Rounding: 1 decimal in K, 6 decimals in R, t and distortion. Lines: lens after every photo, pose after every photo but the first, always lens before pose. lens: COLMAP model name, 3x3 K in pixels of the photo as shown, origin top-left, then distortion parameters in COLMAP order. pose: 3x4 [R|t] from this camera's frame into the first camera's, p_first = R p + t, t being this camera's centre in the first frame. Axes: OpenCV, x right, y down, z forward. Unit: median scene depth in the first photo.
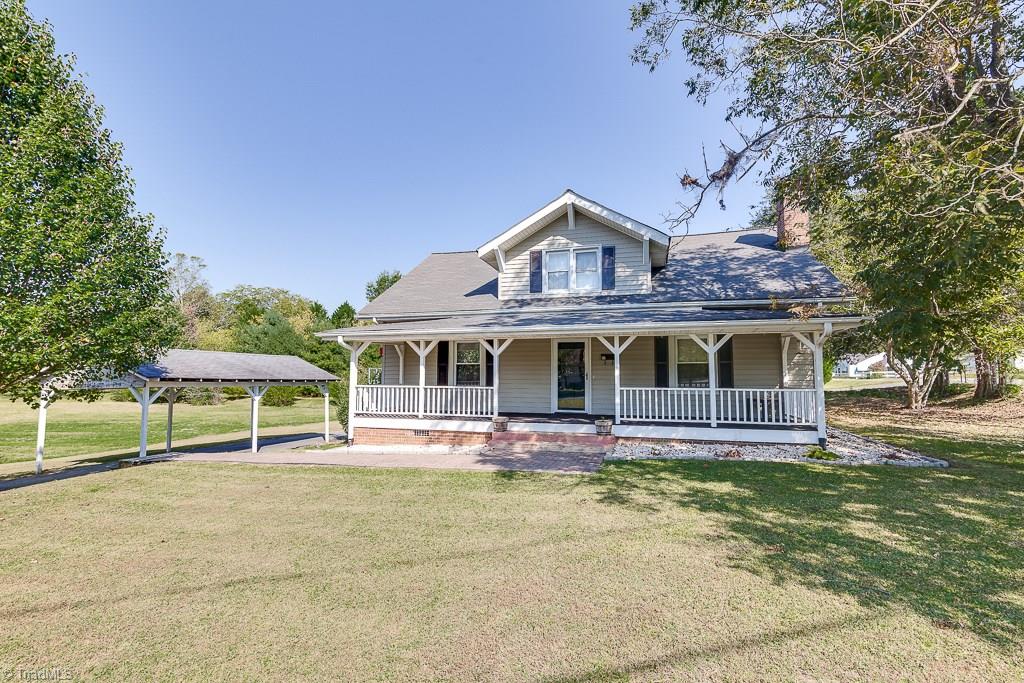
lens RADIAL K [[462.3, 0, 517.5], [0, 462.3, 343.8], [0, 0, 1]] dist [-0.002025, 0.000163]
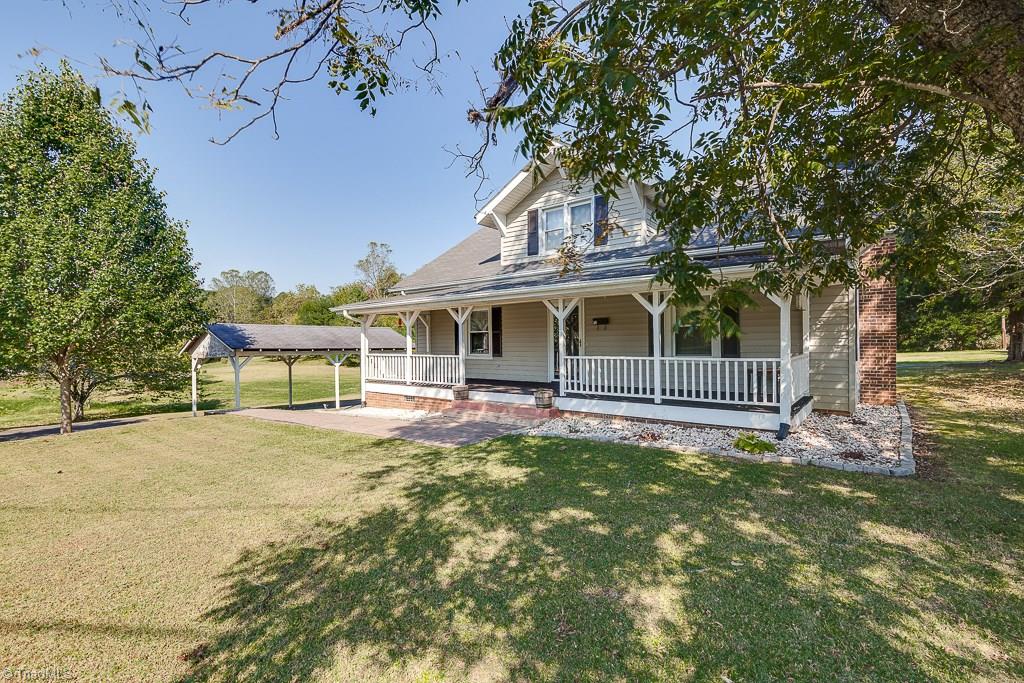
lens RADIAL K [[462.3, 0, 517.5], [0, 462.3, 343.8], [0, 0, 1]] dist [-0.002025, 0.000163]
pose [[0.924246, -0.012100, -0.381607, 0.436984], [0.040884, 0.996887, 0.067409, 0.005586], [0.379603, -0.077904, 0.921864, 0.123645]]
